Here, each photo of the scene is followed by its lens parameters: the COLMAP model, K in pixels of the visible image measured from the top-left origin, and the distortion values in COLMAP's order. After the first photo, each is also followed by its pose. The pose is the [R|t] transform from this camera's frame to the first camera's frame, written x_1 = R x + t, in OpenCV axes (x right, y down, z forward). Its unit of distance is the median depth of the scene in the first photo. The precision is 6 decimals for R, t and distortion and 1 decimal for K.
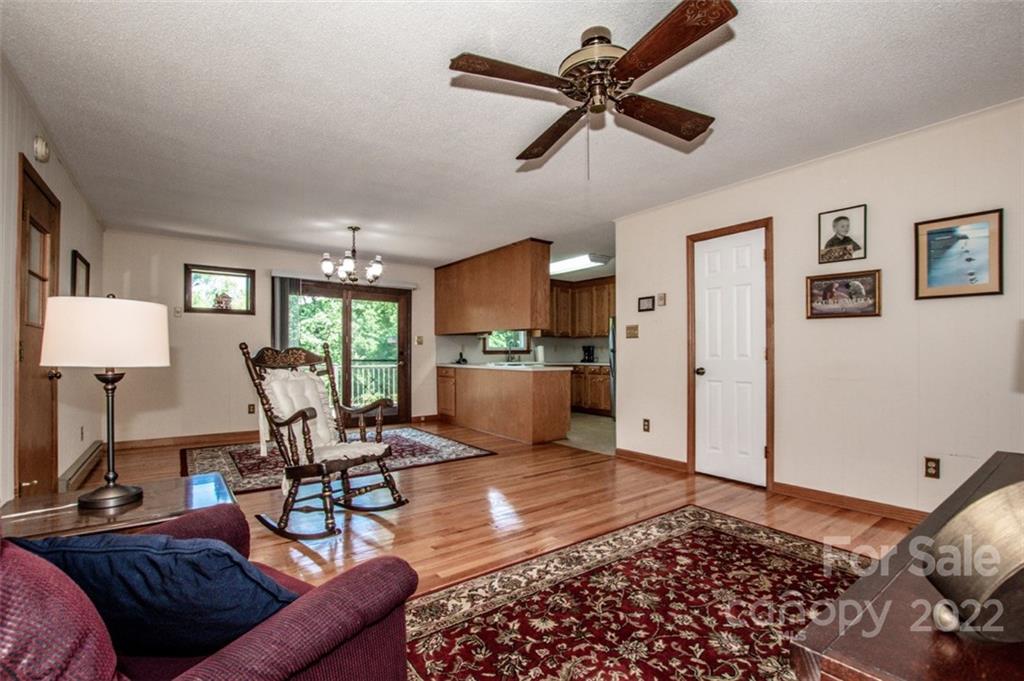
lens RADIAL K [[457.9, 0, 512.0], [0, 457.9, 332.2], [0, 0, 1]] dist [-0.036483, 0.003293]
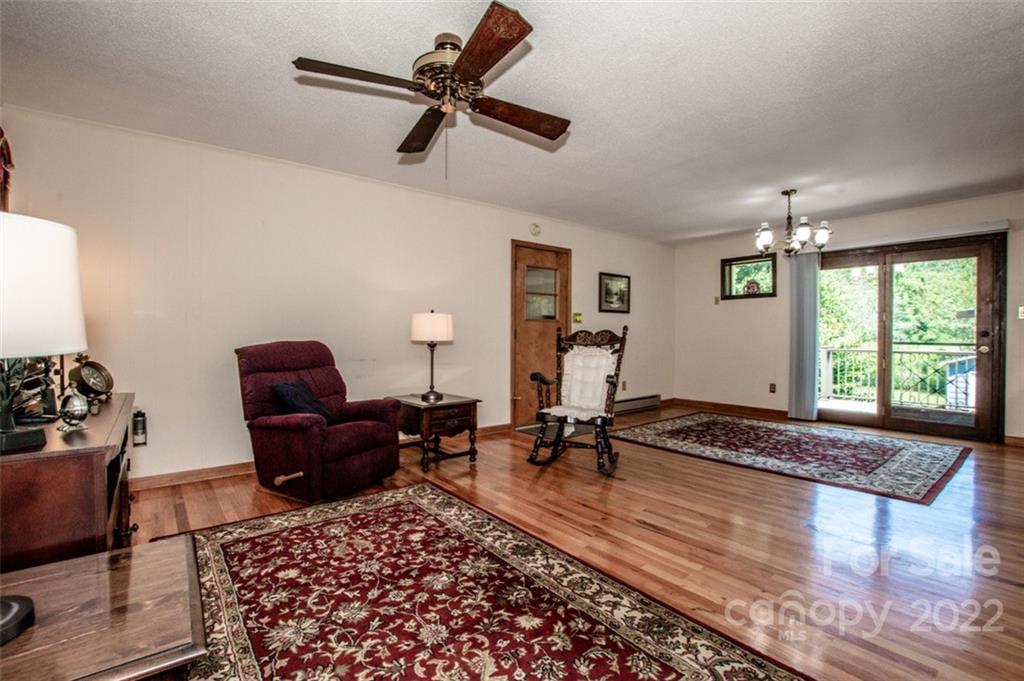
lens RADIAL K [[457.9, 0, 540.1], [0, 457.9, 336.8], [0, 0, 1]] dist [-0.036483, 0.003293]
pose [[0.065094, 0.002478, -0.997876, 1.113429], [0.052299, 0.998614, 0.005891, 0.037695], [0.996508, -0.052572, 0.064874, 0.994716]]
